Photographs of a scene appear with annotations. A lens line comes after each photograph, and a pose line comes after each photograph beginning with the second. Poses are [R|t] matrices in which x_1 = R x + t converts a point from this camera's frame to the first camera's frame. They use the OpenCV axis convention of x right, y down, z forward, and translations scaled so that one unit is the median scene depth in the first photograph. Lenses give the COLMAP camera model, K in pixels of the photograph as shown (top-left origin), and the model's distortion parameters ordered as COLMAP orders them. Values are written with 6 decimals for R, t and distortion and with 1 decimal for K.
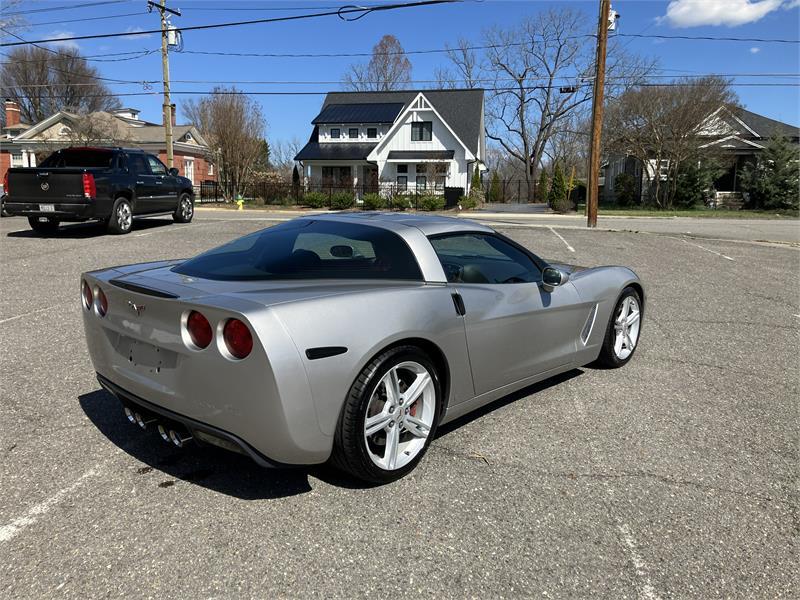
lens RADIAL K [[663.2, 0, 390.4], [0, 663.2, 283.6], [0, 0, 1]] dist [0.011238, -0.006751]
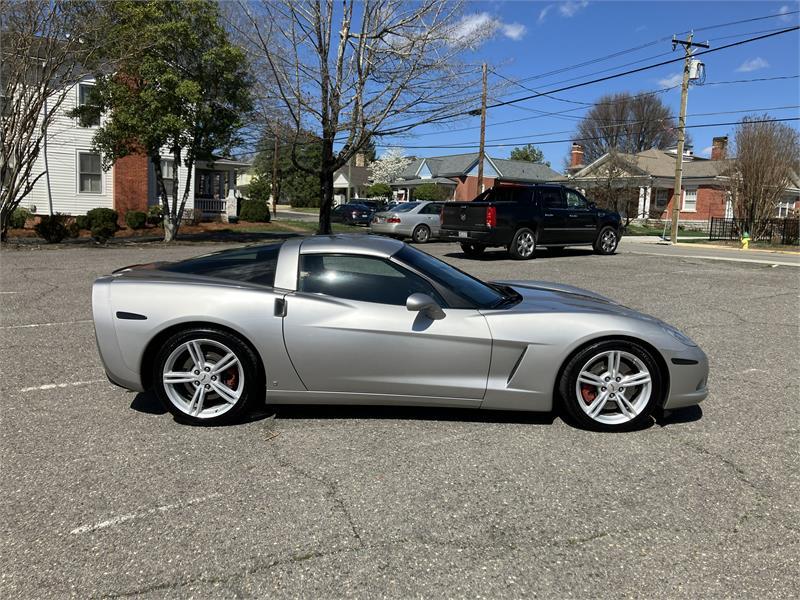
lens RADIAL K [[663.2, 0, 387.1], [0, 663.2, 277.8], [0, 0, 1]] dist [0.011238, -0.006751]
pose [[0.674911, 0.085107, -0.732975, 0.222407], [-0.129578, 0.991560, -0.004182, -0.008699], [0.726433, 0.097800, 0.680243, 0.058778]]
